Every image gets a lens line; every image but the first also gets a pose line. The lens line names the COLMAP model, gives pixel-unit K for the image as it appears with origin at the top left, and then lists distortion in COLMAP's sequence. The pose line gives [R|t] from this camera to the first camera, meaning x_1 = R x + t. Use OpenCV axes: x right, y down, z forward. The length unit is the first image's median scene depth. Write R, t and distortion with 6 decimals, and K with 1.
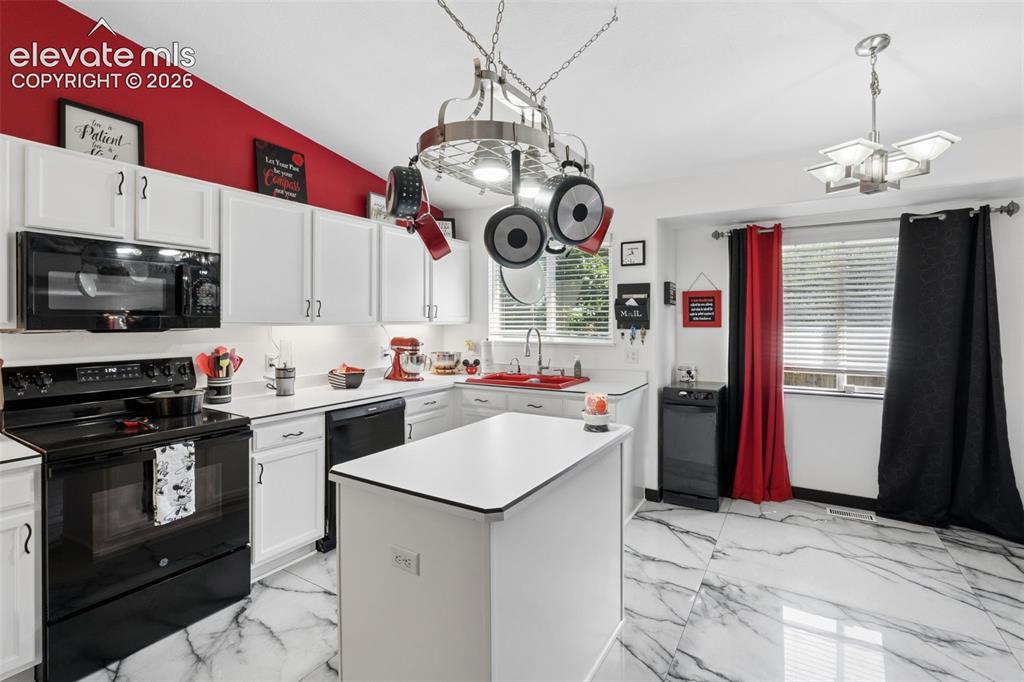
lens RADIAL K [[473.9, 0, 509.2], [0, 473.9, 323.4], [0, 0, 1]] dist [-0.012477, 0.001264]
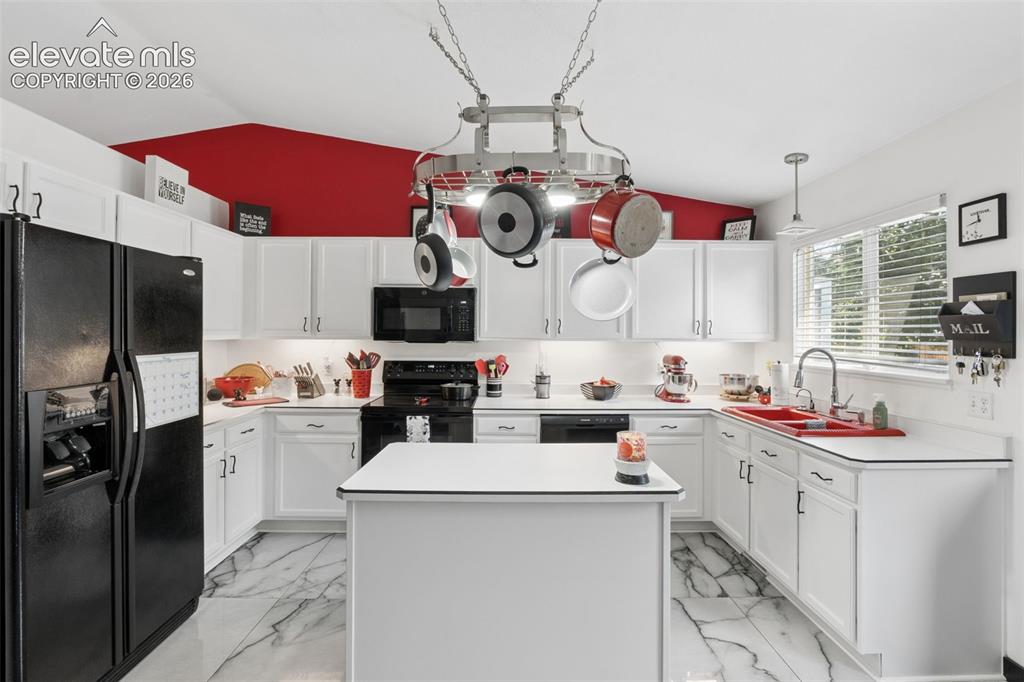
lens RADIAL K [[468.8, 0, 511.0], [0, 468.8, 336.9], [0, 0, 1]] dist [-0.002551, 0.000352]
pose [[0.540707, 0.008904, -0.841164, 0.431333], [-0.011798, 0.999926, 0.003000, -0.006314], [0.841128, 0.008302, 0.540772, 0.241849]]
